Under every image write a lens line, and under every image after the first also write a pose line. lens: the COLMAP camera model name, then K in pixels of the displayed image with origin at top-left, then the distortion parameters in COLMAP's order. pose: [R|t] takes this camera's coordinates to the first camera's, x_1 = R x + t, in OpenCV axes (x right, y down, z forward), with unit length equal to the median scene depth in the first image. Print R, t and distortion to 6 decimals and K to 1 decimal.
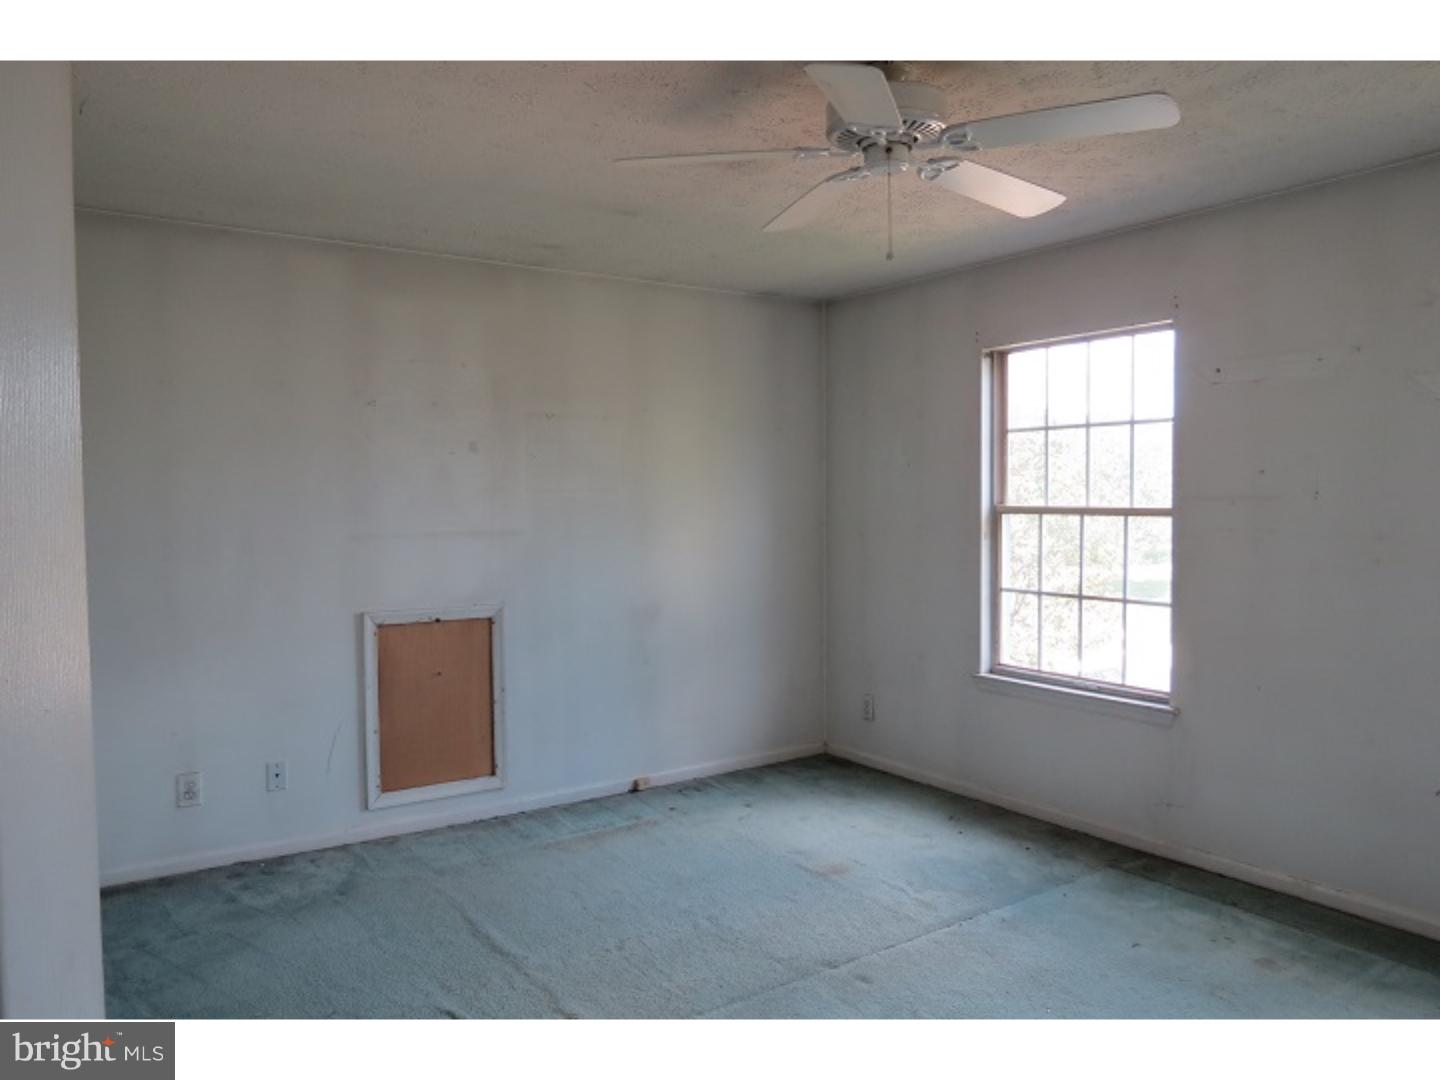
lens RADIAL K [[1023.2, 0, 717.3], [0, 1023.2, 544.7], [0, 0, 1]] dist [-0.005242, -0.003229]
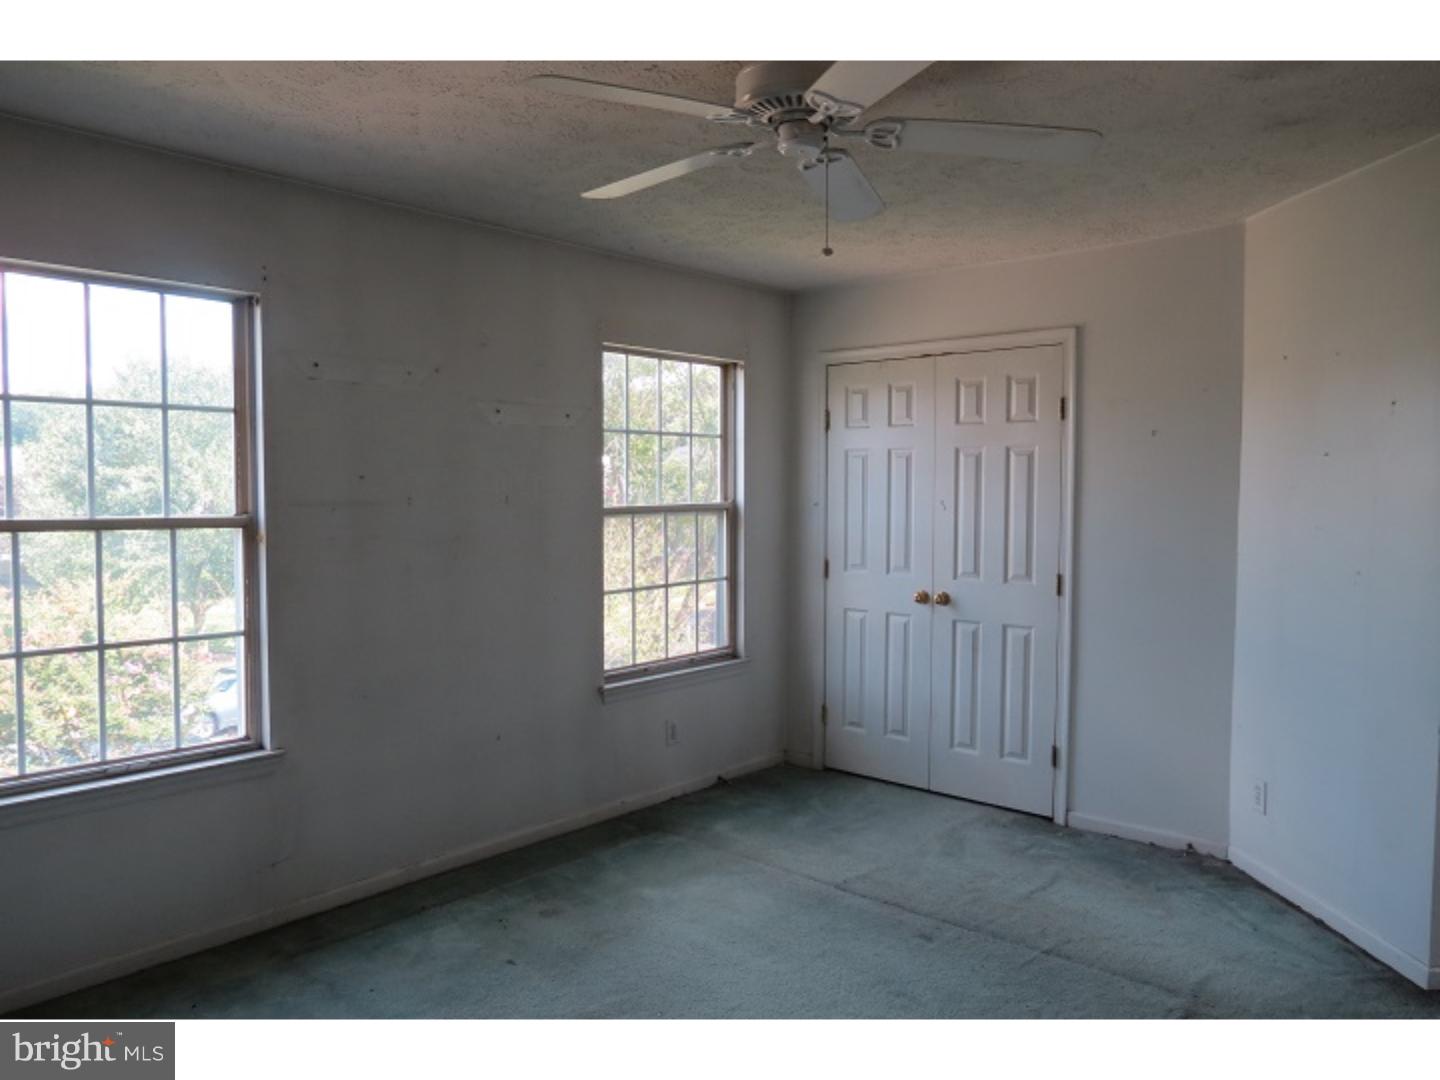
lens RADIAL K [[1023.2, 0, 718.7], [0, 1023.2, 541.6], [0, 0, 1]] dist [-0.005242, -0.003229]
pose [[-0.227959, -0.032694, 0.973122, -0.491537], [0.055048, 0.997405, 0.046405, -0.034806], [-0.972113, 0.064147, -0.225568, 0.865764]]
